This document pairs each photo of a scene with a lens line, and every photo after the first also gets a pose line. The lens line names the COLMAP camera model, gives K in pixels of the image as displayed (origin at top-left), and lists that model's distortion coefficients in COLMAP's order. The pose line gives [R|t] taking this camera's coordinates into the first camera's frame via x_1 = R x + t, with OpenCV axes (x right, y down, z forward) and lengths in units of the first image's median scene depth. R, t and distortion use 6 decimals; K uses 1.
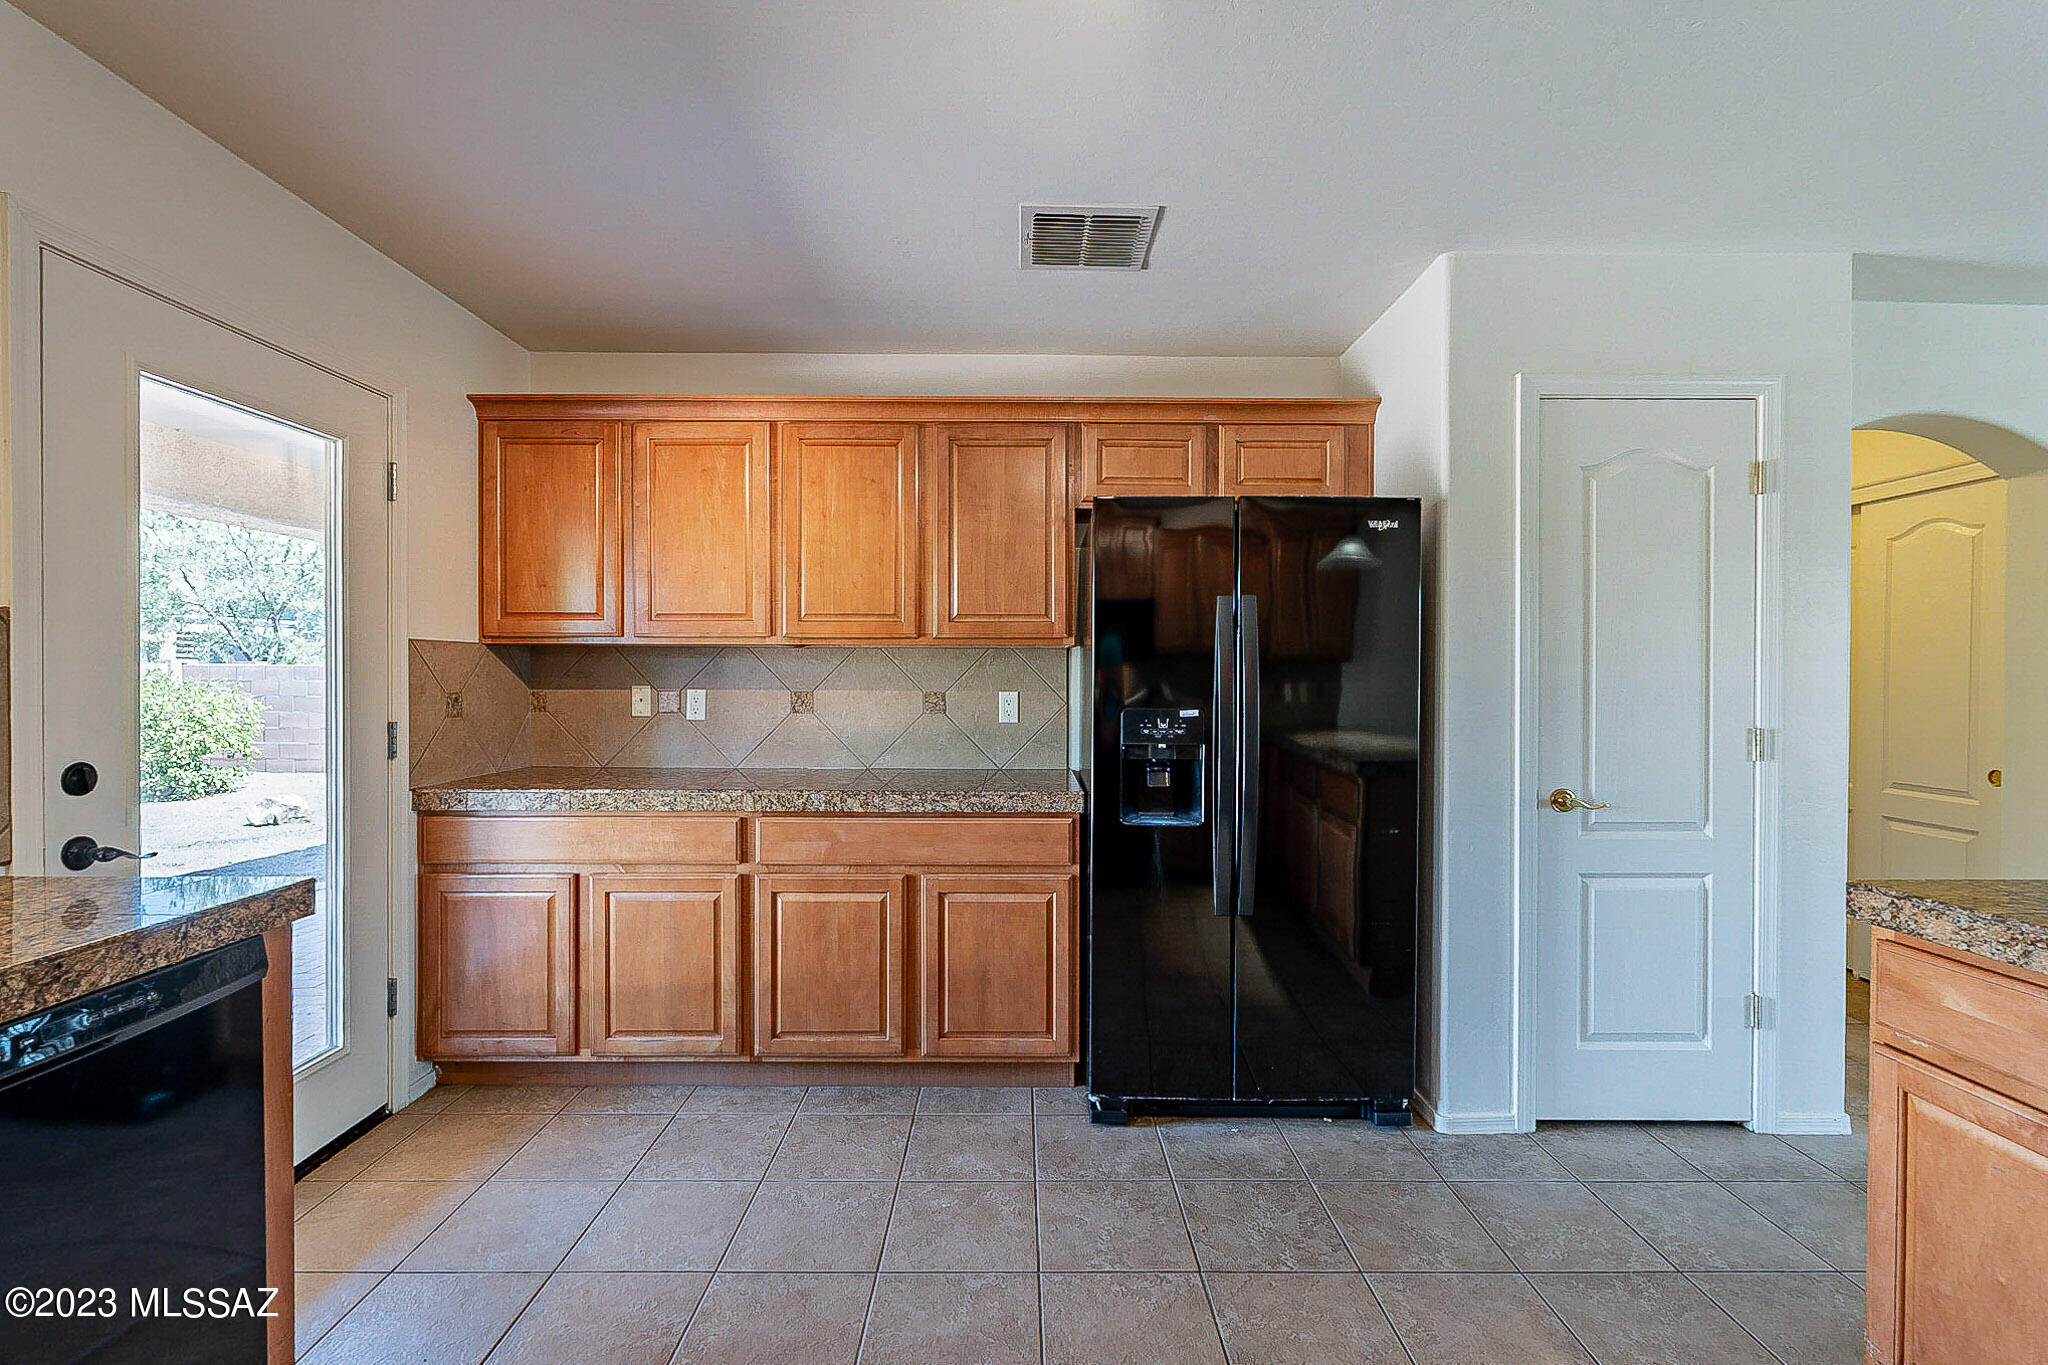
lens RADIAL K [[898.9, 0, 1024.0], [0, 898.9, 682.5], [0, 0, 1]] dist [-0.001762, 0.000782]
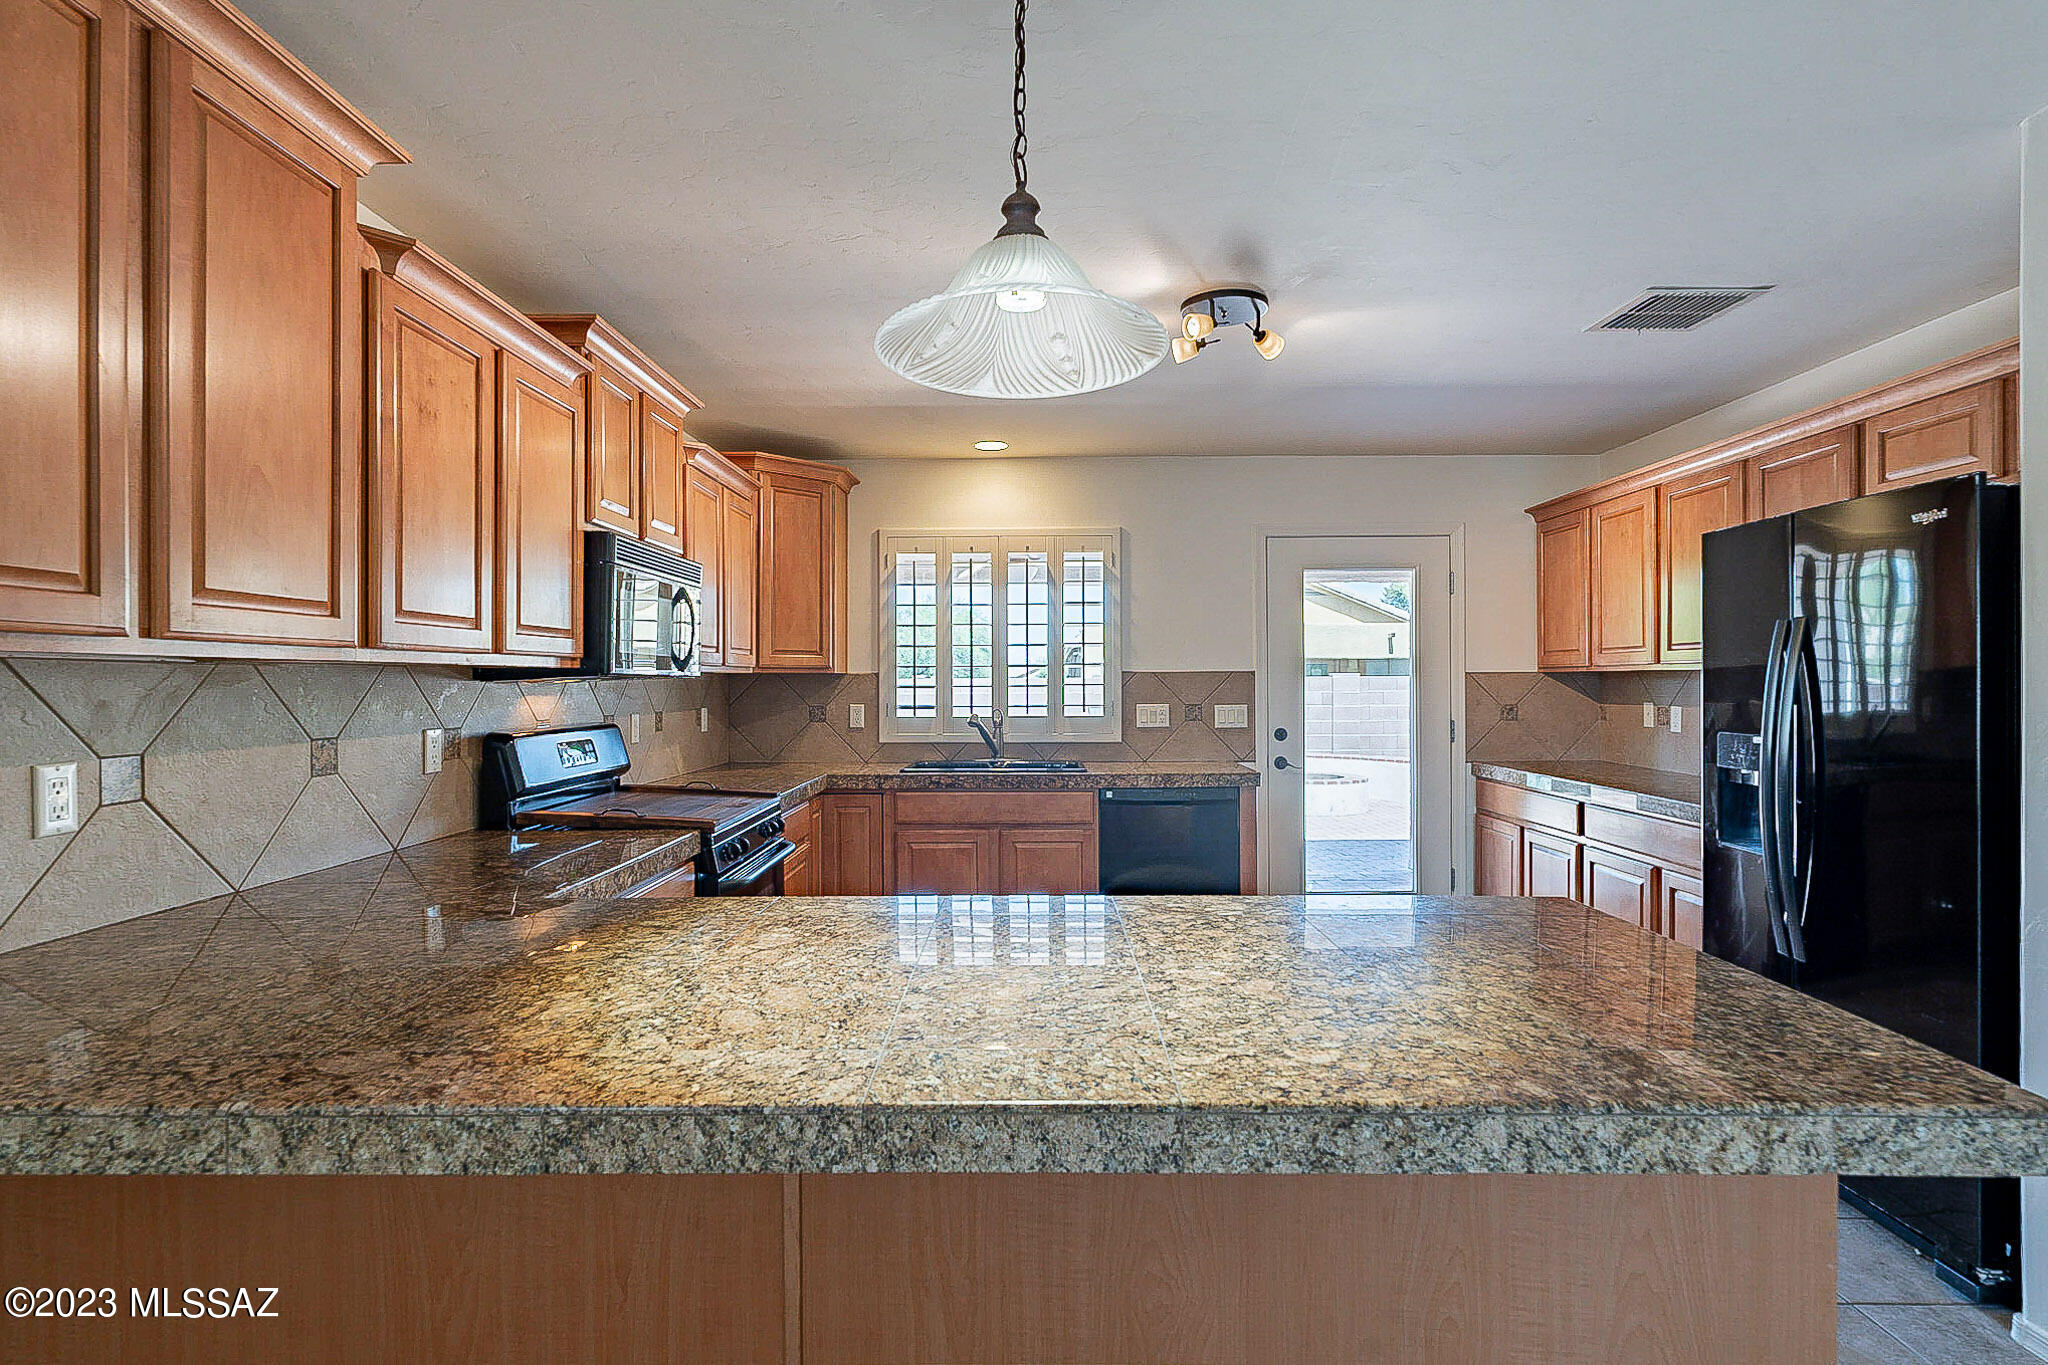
lens RADIAL K [[1007.5, 0, 1018.9], [0, 1007.5, 680.6], [0, 0, 1]] dist [-0.000636, -0.000037]
pose [[-0.028979, -0.004642, -0.999569, 1.215630], [-0.003496, 0.999984, -0.004543, -0.020912], [0.999574, 0.003363, -0.028995, 0.207710]]
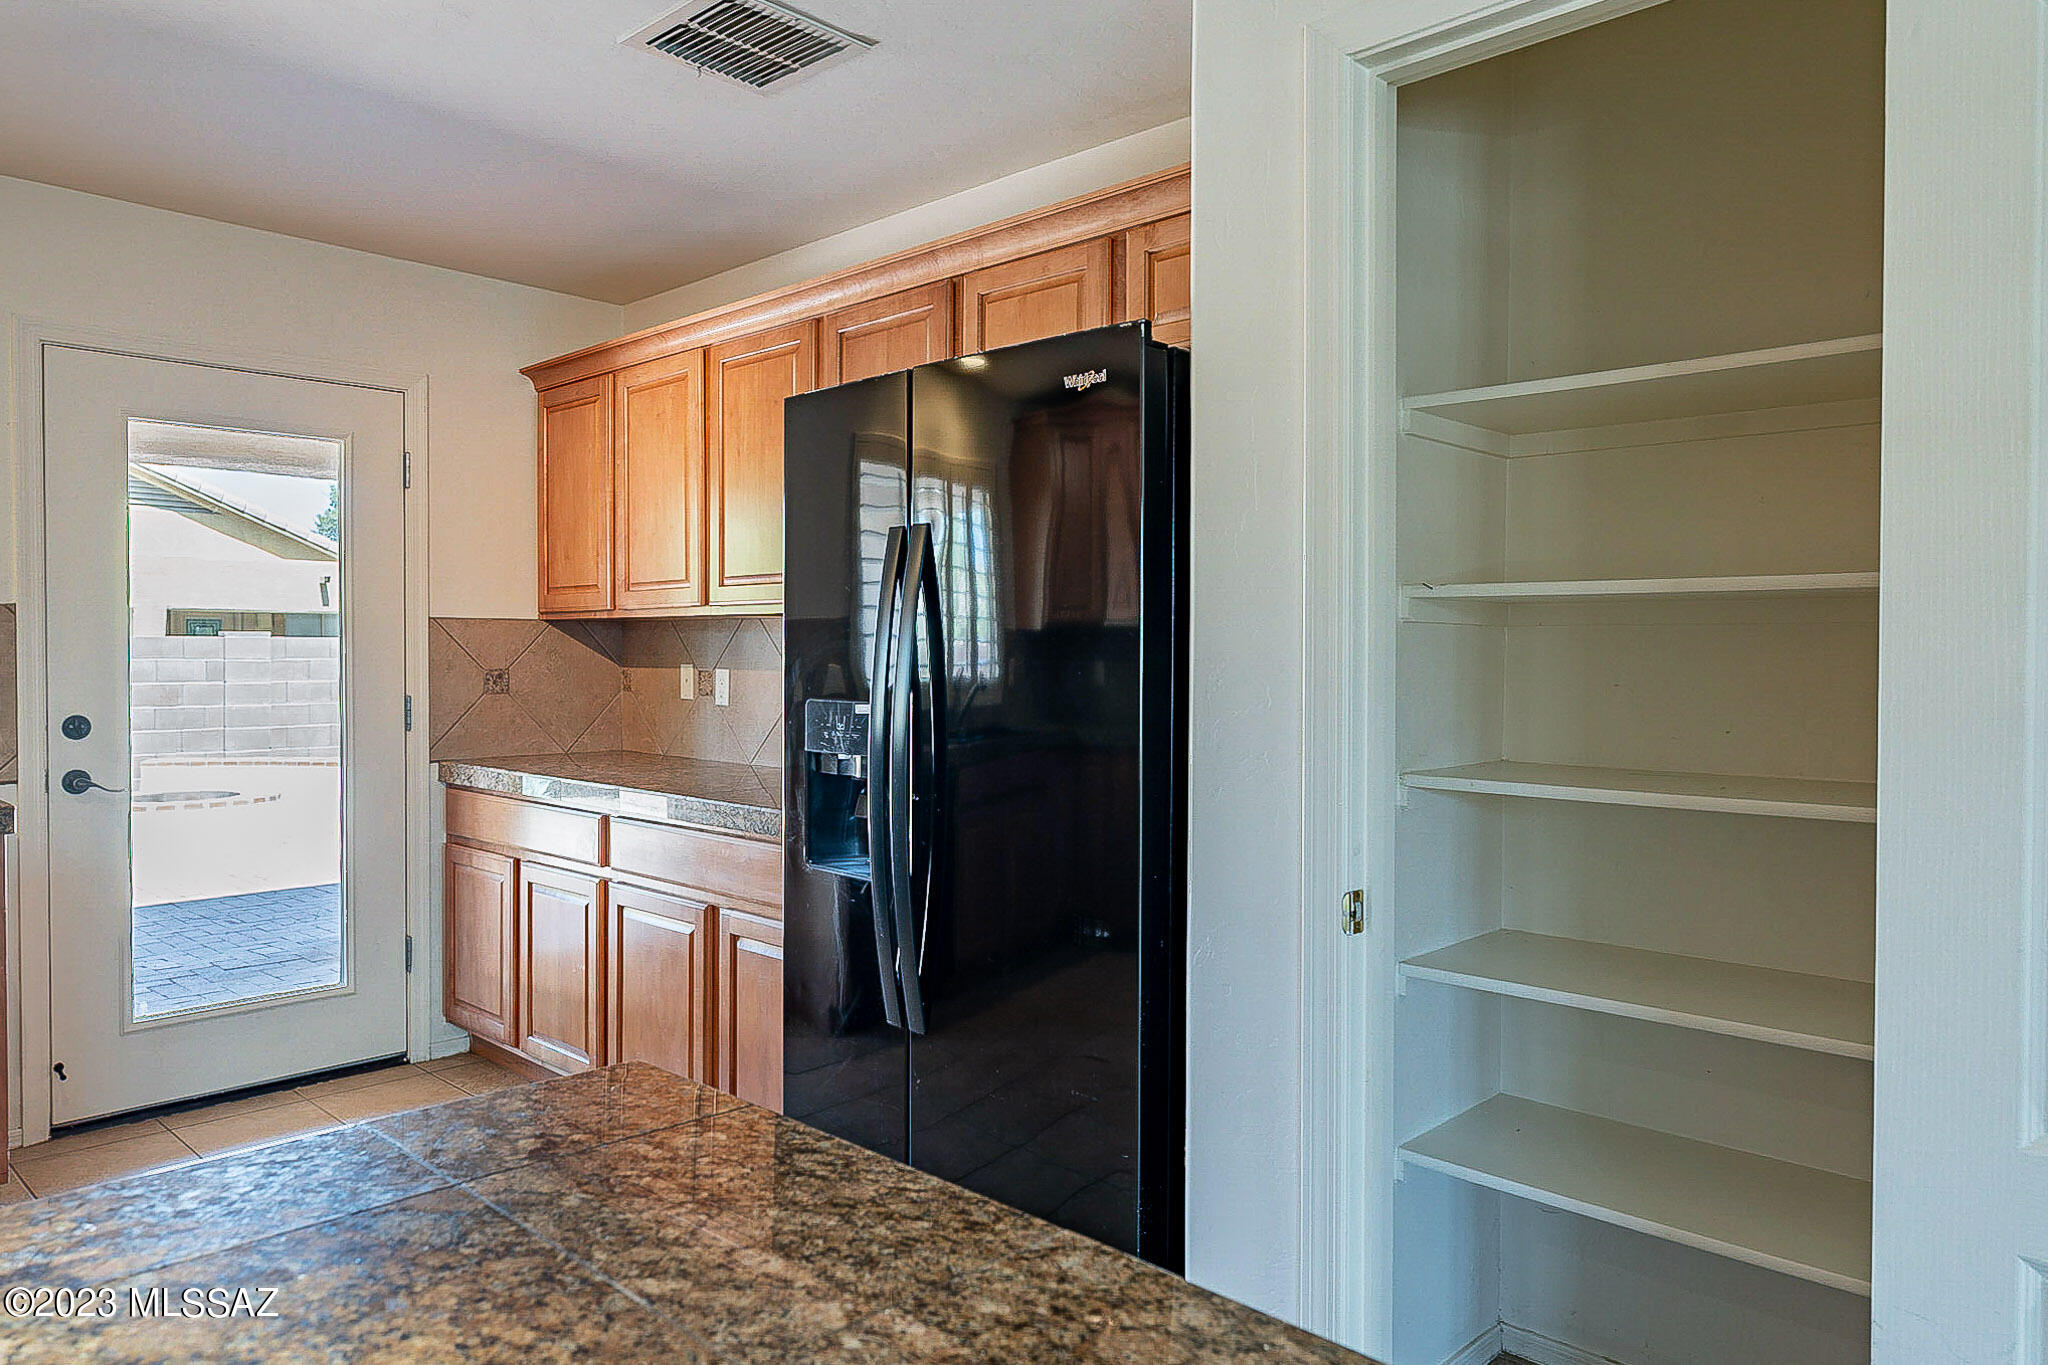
lens RADIAL K [[1358.3, 0, 1011.0], [0, 1358.3, 681.3], [0, 0, 1]] dist [-0.002167, -0.001005]
pose [[0.711157, 0.014585, -0.702882, 0.895981], [-0.006984, 0.999882, 0.013682, 0.000004], [0.702998, -0.004821, 0.711175, 0.342437]]
